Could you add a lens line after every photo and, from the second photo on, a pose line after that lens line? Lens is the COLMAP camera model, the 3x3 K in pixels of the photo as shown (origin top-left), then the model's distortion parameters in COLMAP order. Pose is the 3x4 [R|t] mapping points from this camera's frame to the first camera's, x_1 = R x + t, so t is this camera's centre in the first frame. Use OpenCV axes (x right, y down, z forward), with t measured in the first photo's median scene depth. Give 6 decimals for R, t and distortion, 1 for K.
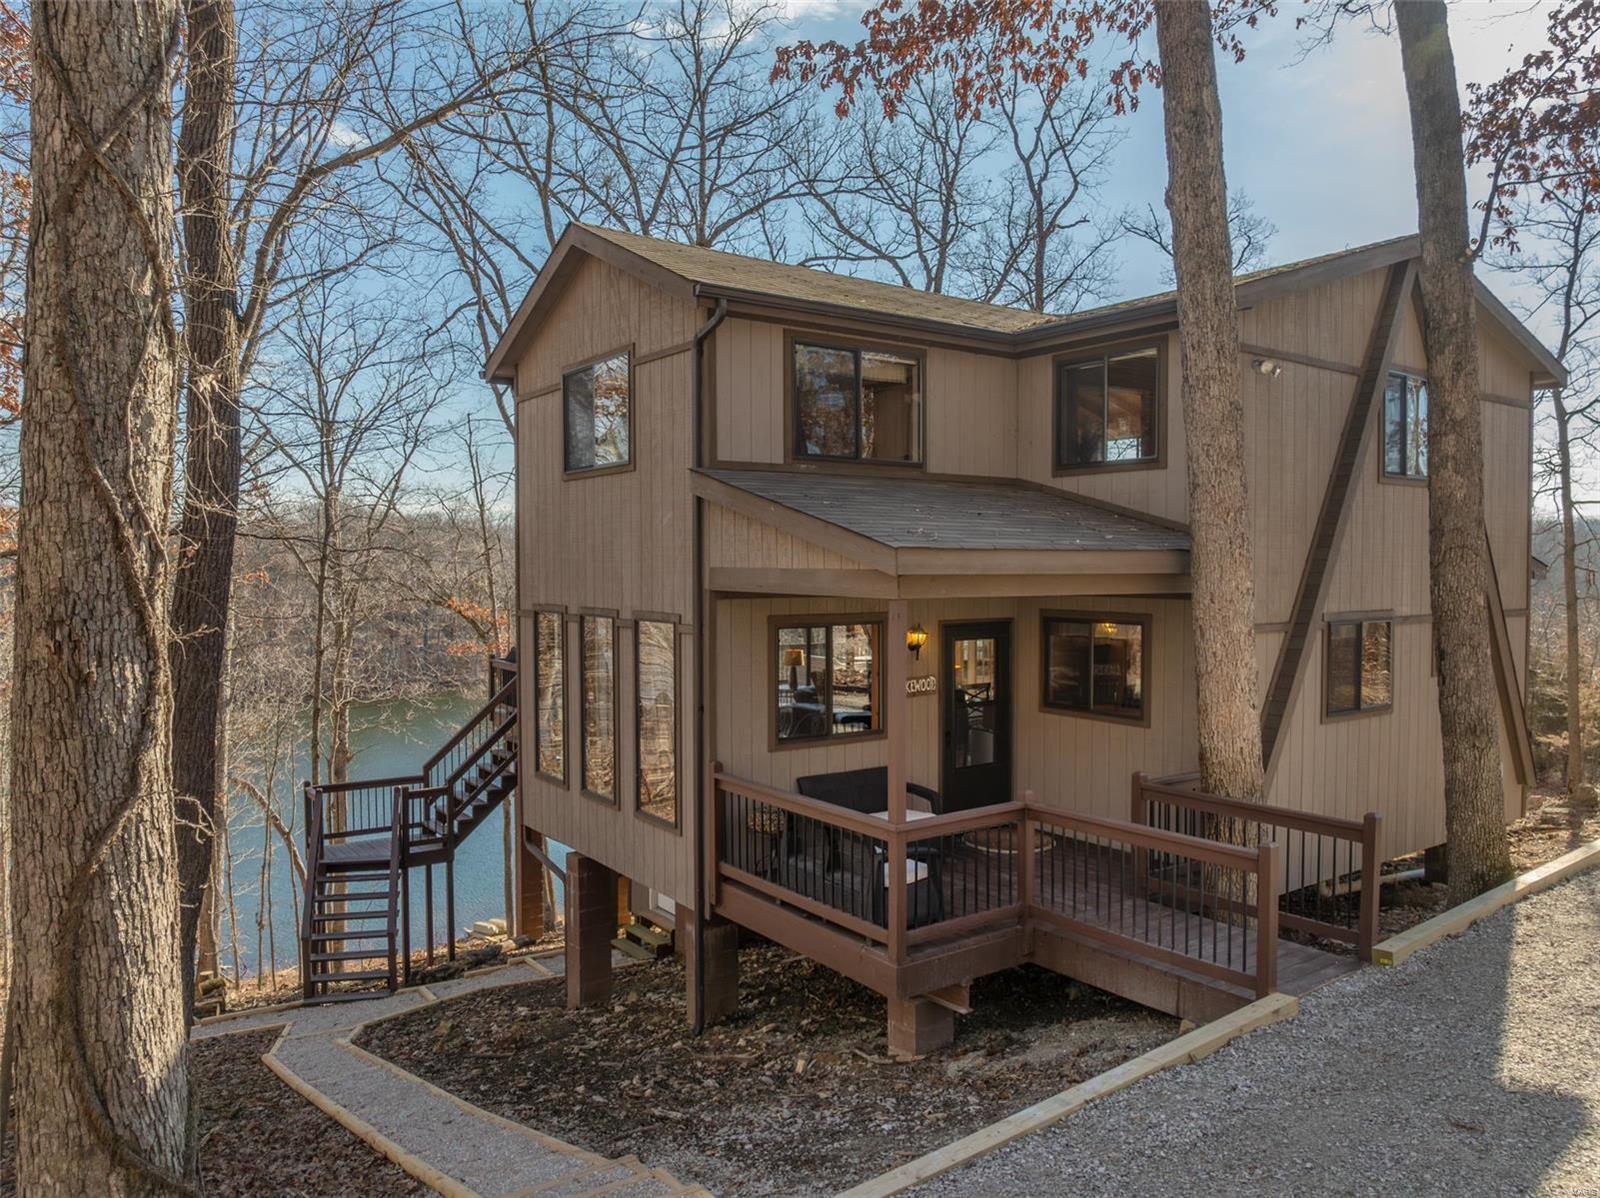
lens RADIAL K [[1126.5, 0, 800.0], [0, 1126.5, 599.0], [0, 0, 1]] dist [-0.020410, -0.022287]
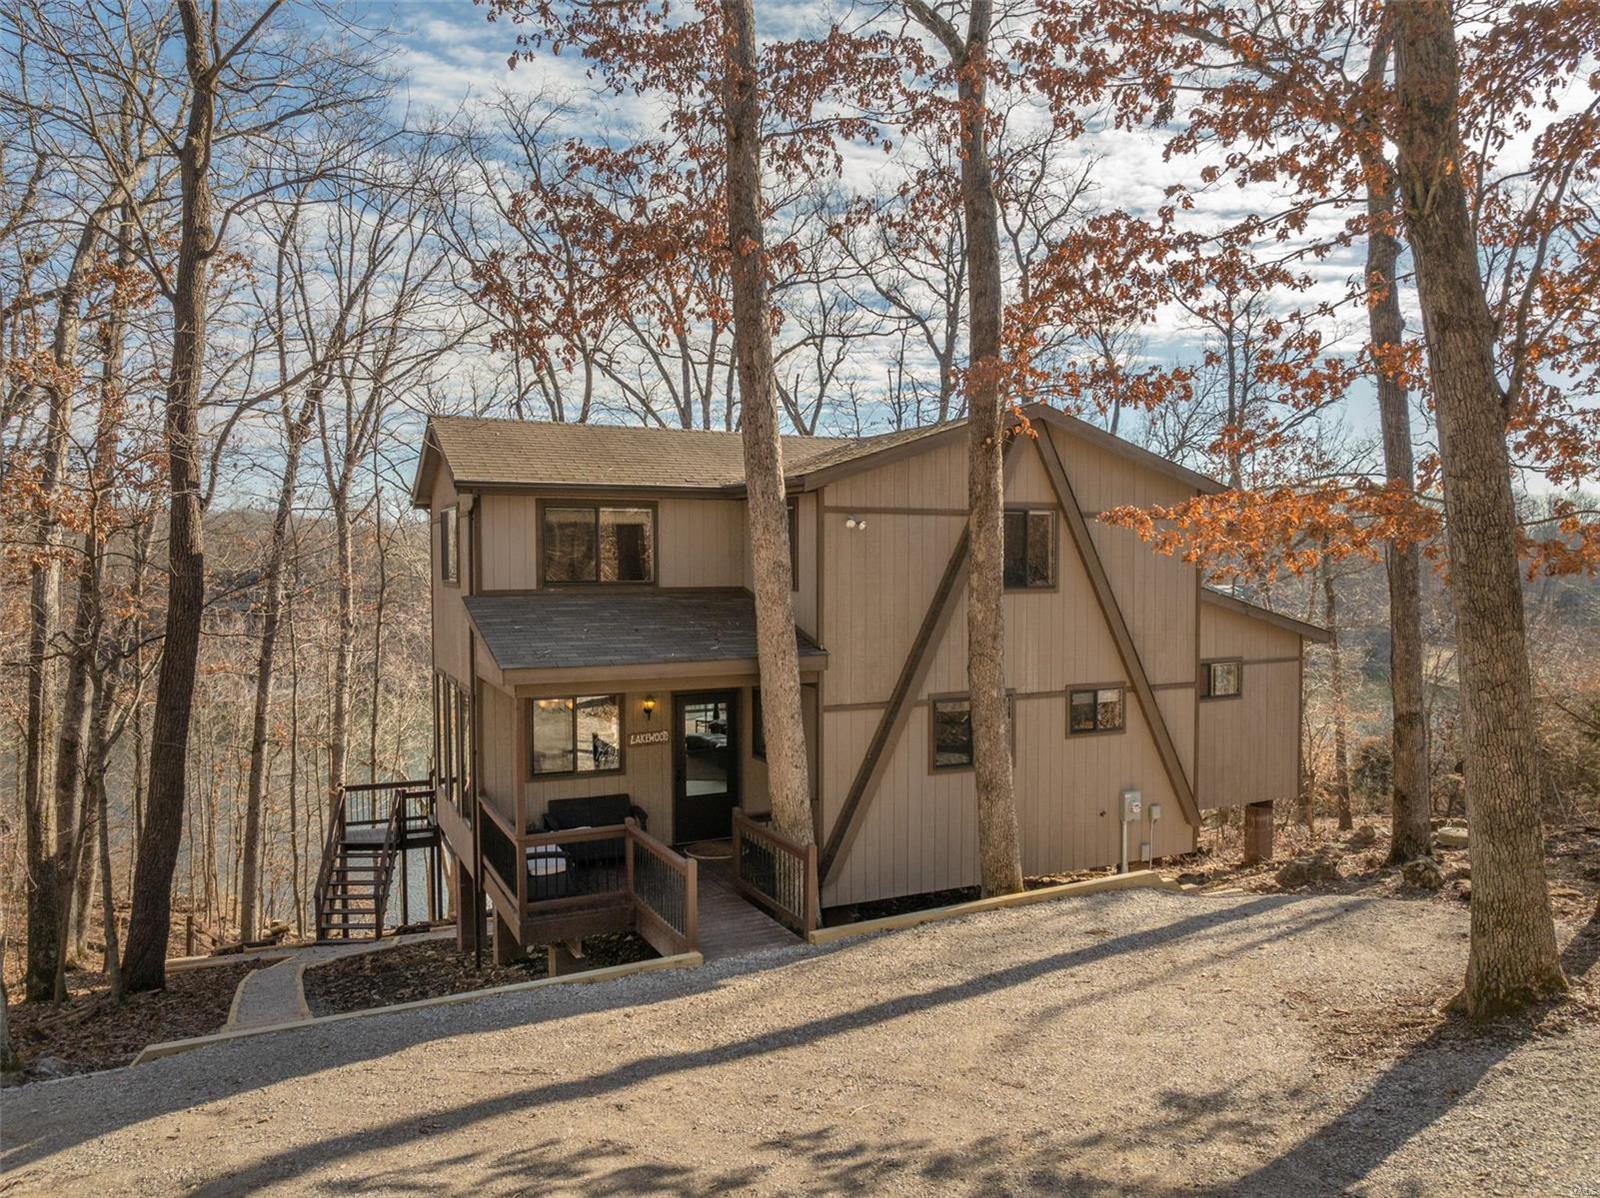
lens RADIAL K [[1126.5, 0, 800.0], [0, 1126.5, 599.0], [0, 0, 1]] dist [-0.020410, -0.022287]
pose [[0.984819, 0.006052, -0.173477, 0.531782], [-0.005384, 0.999976, 0.004321, -0.104605], [0.173499, -0.003321, 0.984828, -0.363574]]
